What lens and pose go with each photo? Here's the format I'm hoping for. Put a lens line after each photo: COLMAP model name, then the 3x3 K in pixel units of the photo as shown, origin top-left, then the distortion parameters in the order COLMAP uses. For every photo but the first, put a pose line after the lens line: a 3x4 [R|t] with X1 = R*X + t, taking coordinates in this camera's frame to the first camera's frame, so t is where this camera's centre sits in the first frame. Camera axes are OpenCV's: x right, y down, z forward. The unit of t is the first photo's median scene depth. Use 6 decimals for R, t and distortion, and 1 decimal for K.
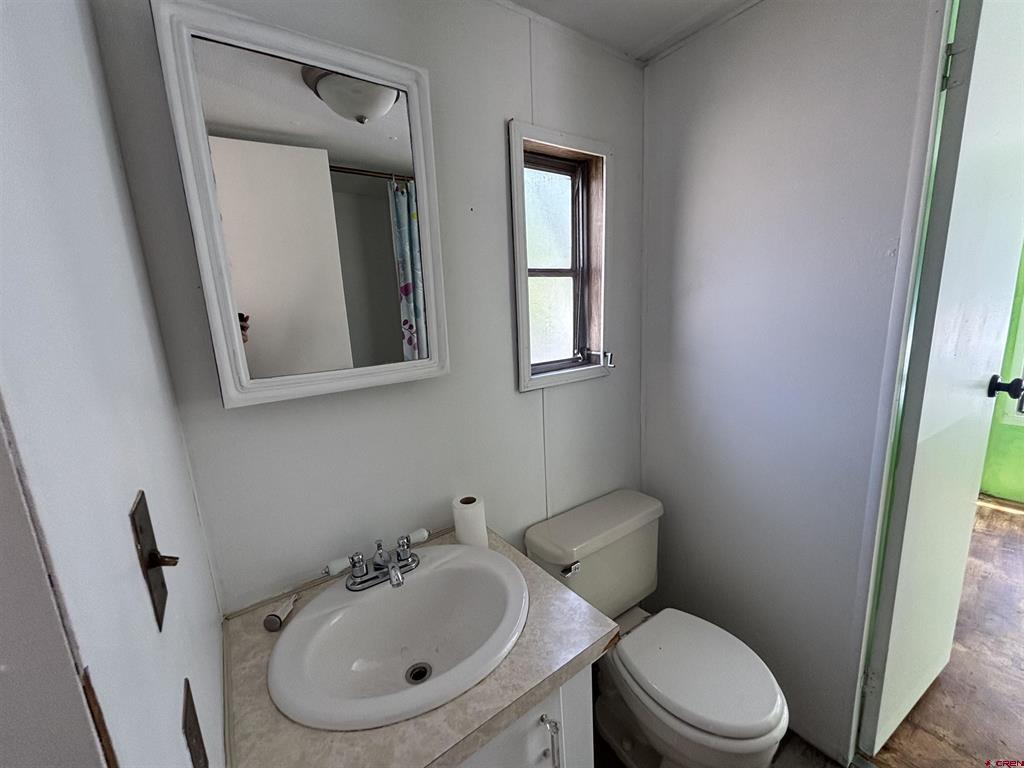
lens RADIAL K [[416.6, 0, 512.6], [0, 416.6, 385.2], [0, 0, 1]] dist [-0.004281, 0.001604]
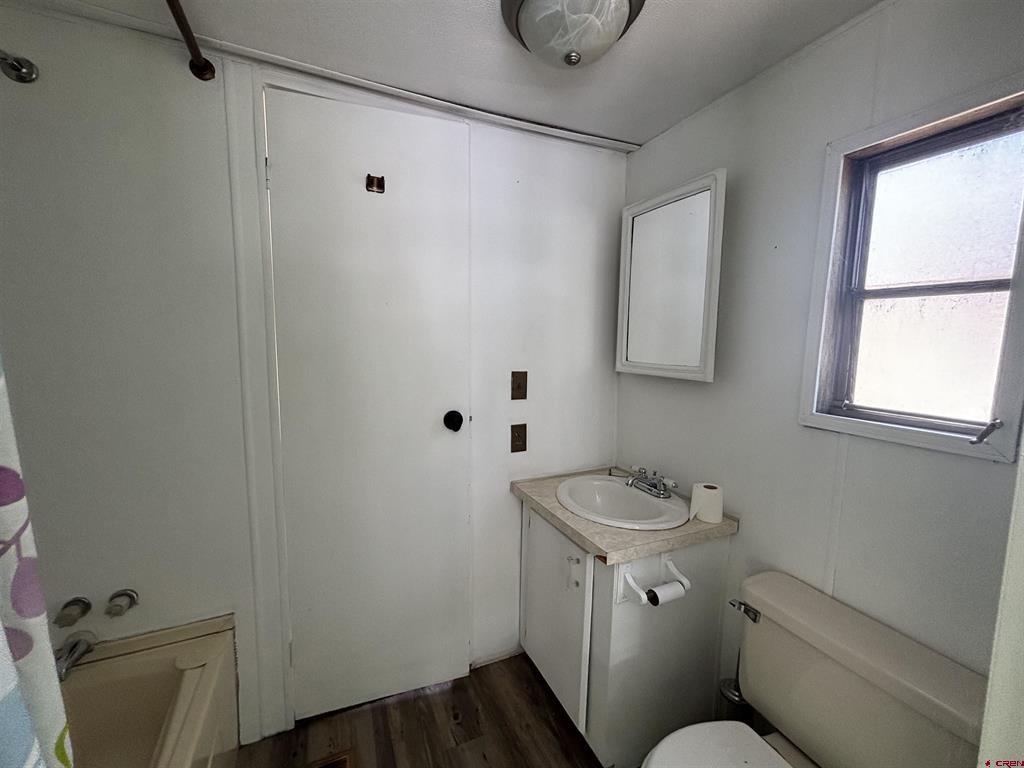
lens RADIAL K [[416.6, 0, 508.4], [0, 416.6, 385.4], [0, 0, 1]] dist [-0.004281, 0.001604]
pose [[-0.204704, 0.154834, -0.966500, 1.016127], [-0.187746, 0.962865, 0.194016, -0.122923], [0.960650, 0.221172, -0.168033, 0.491923]]
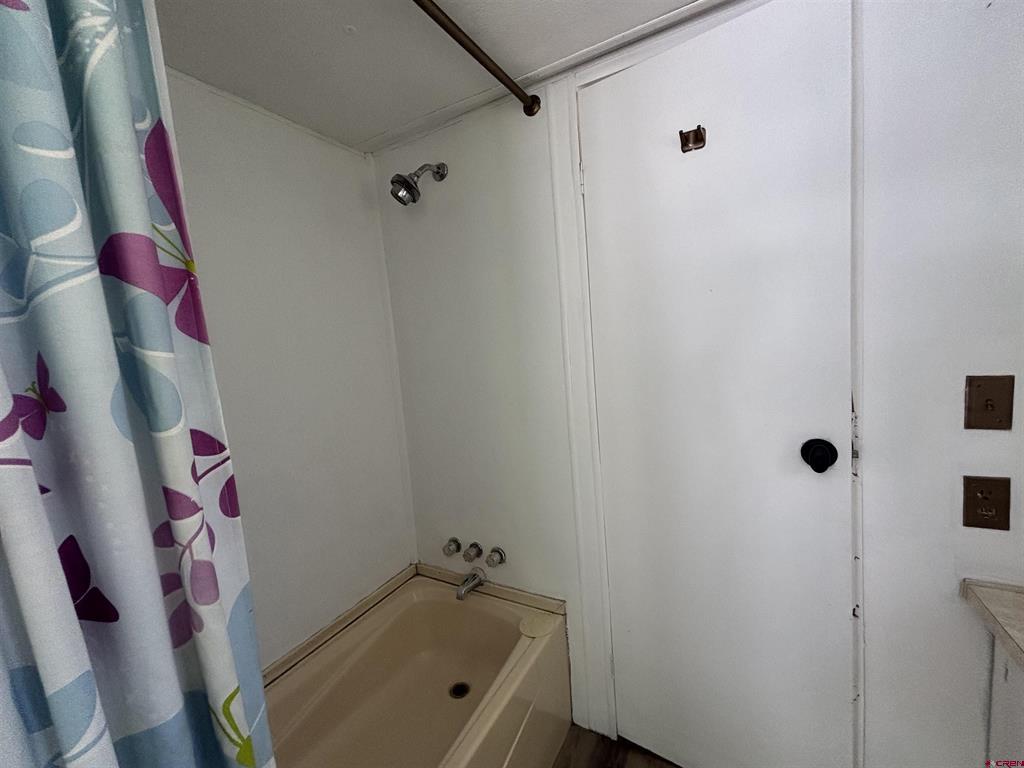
lens RADIAL K [[416.6, 0, 511.1], [0, 416.6, 385.8], [0, 0, 1]] dist [-0.004281, 0.001604]
pose [[-0.906559, 0.167547, -0.387400, 0.709074], [0.050353, 0.954214, 0.294857, -0.142813], [0.419064, 0.247799, -0.873488, 0.565038]]
